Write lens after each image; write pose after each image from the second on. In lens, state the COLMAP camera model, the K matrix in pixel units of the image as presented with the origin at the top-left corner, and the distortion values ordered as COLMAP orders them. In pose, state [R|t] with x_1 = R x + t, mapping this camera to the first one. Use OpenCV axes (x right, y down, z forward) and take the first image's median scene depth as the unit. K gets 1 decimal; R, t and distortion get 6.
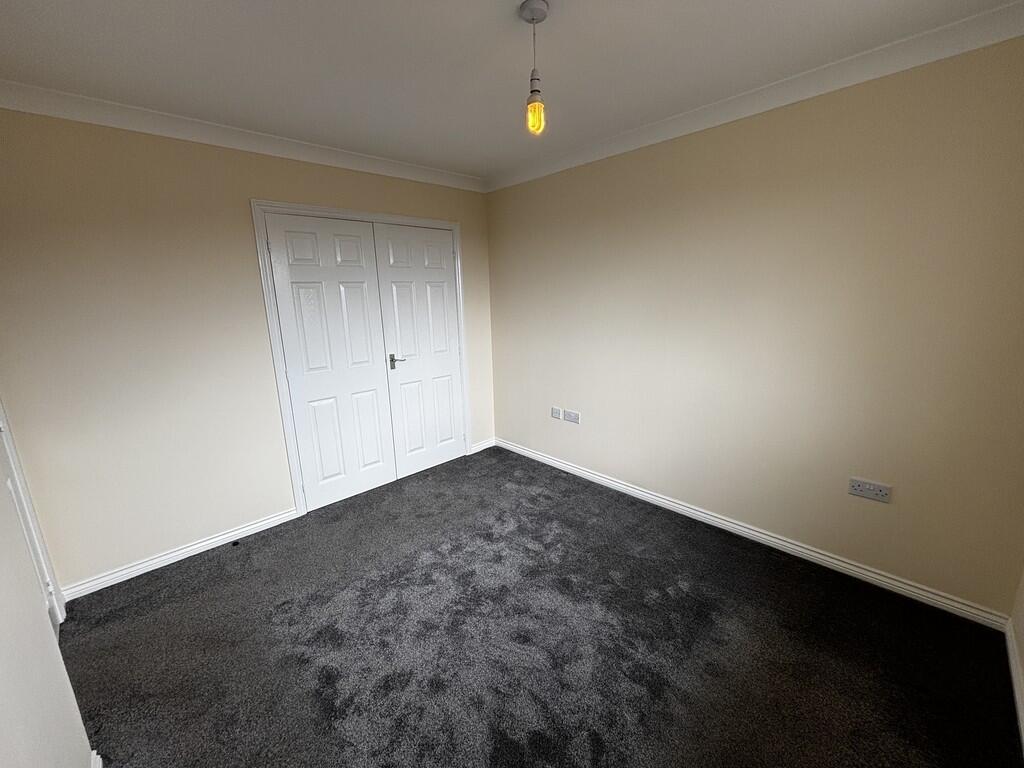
lens RADIAL K [[411.0, 0, 511.8], [0, 411.0, 382.9], [0, 0, 1]] dist [-0.002209, -0.000215]
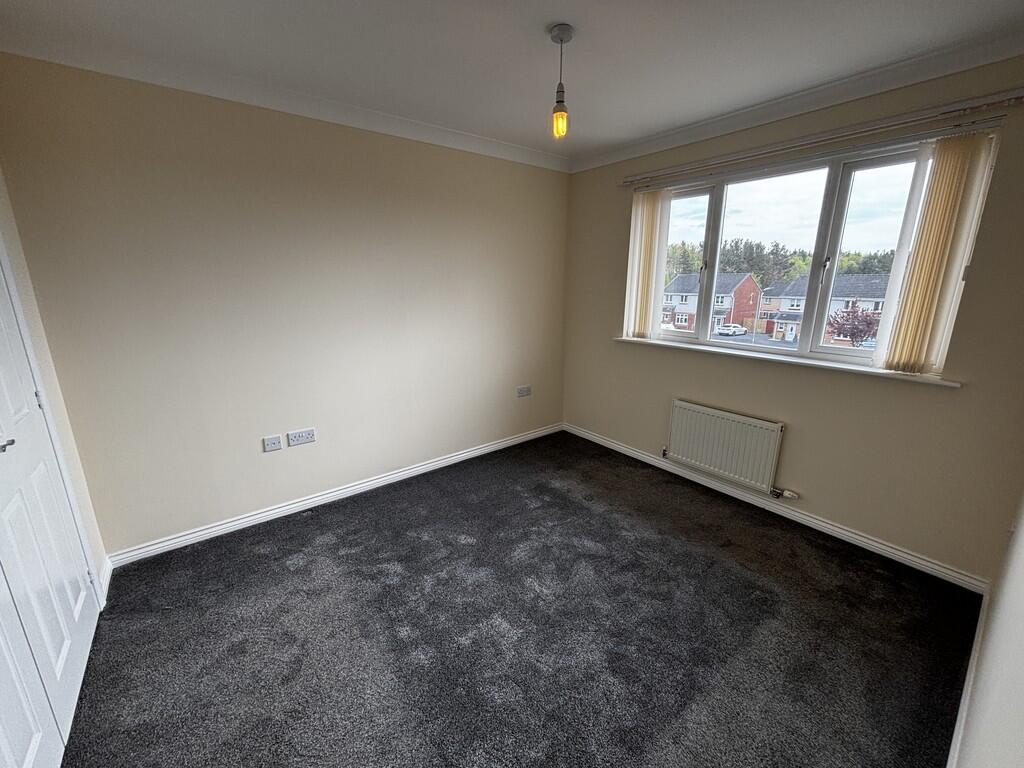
lens RADIAL K [[411.0, 0, 513.3], [0, 411.0, 383.3], [0, 0, 1]] dist [-0.002209, -0.000215]
pose [[0.097527, -0.212065, 0.972377, -0.774391], [0.214093, 0.958631, 0.187594, -0.107409], [-0.971933, 0.189883, 0.138894, 0.677036]]
